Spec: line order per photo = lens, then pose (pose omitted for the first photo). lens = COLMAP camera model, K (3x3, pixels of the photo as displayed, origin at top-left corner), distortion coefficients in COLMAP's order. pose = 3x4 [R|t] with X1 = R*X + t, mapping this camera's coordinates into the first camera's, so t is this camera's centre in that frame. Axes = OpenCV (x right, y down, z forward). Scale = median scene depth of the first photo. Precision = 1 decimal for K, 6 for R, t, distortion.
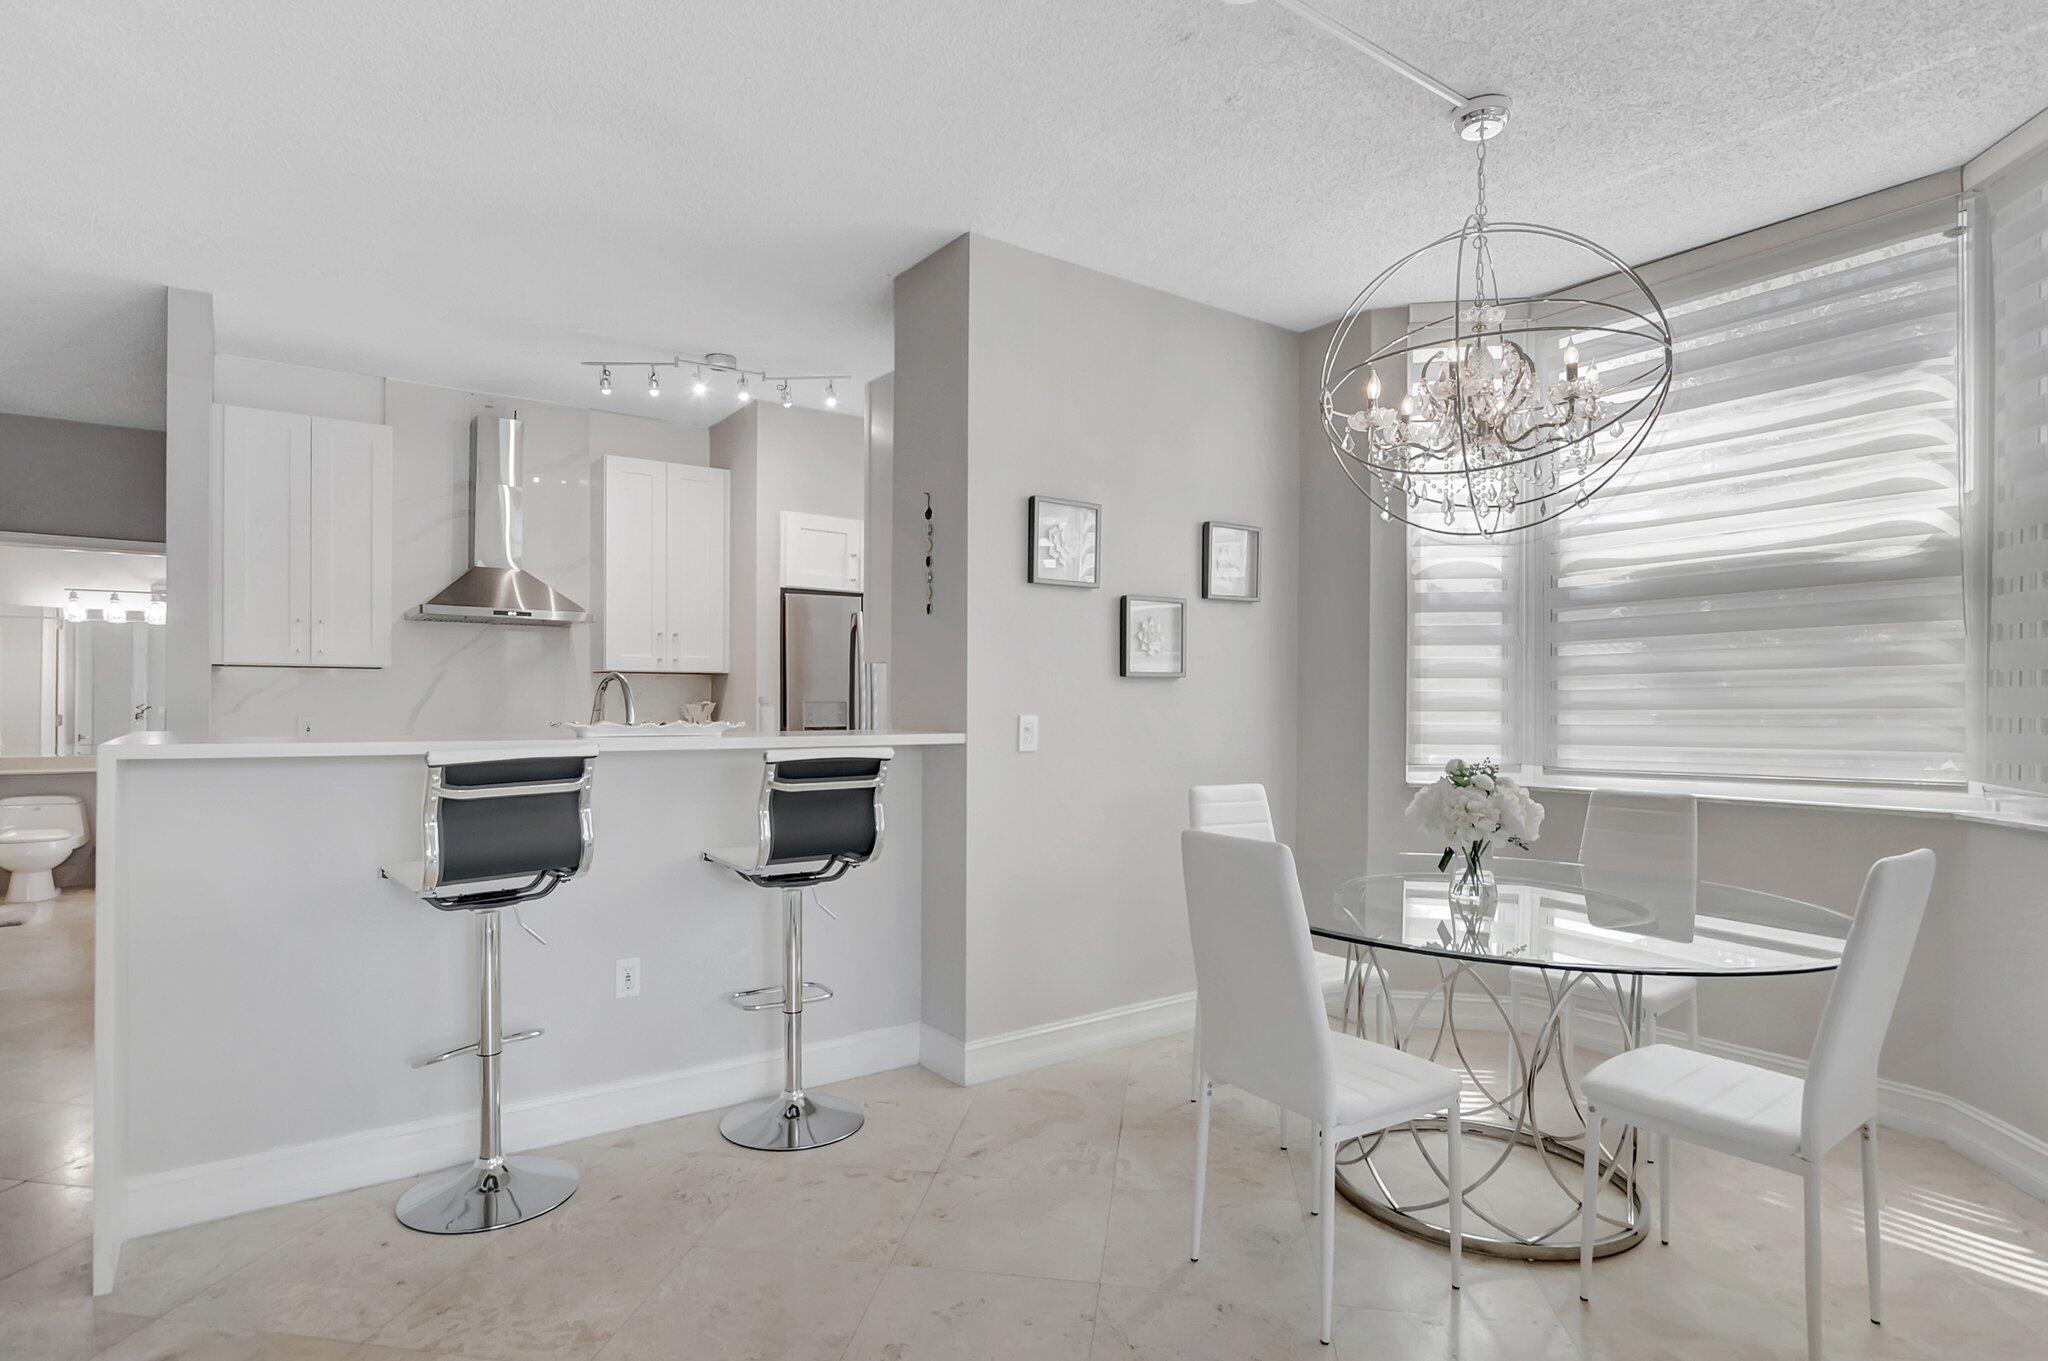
lens RADIAL K [[1080.1, 0, 990.9], [0, 1080.1, 686.9], [0, 0, 1]] dist [-0.011237, 0.003334]
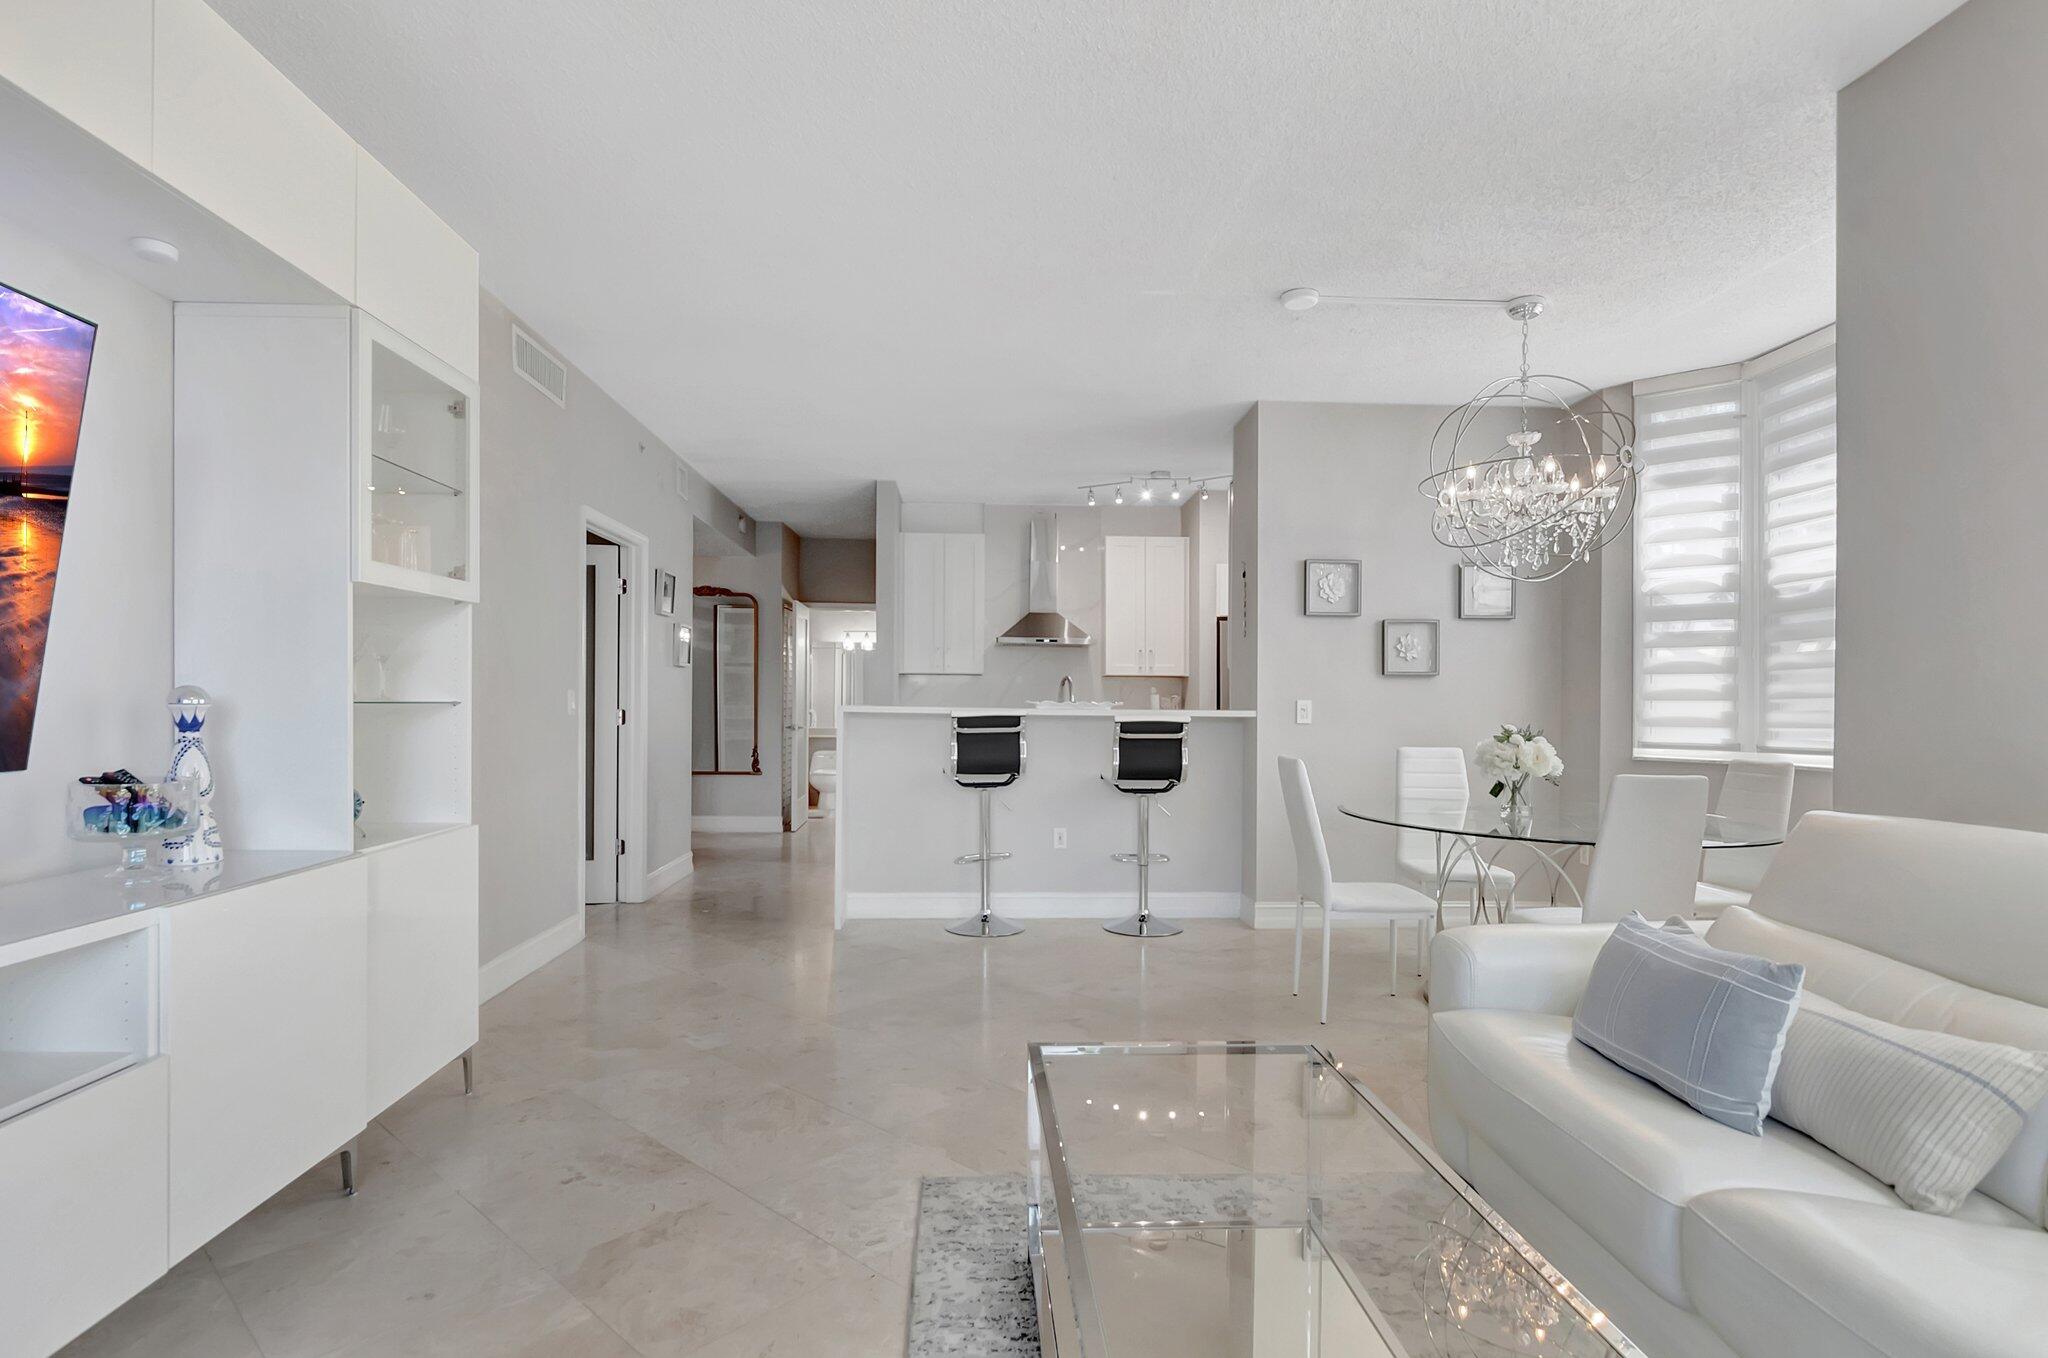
lens RADIAL K [[1080.1, 0, 1025.8], [0, 1080.1, 686.6], [0, 0, 1]] dist [-0.011237, 0.003334]
pose [[0.845880, -0.003836, -0.533360, 0.521001], [-0.000692, 0.999965, -0.008289, 0.019619], [0.533373, 0.007381, 0.845848, -0.521282]]
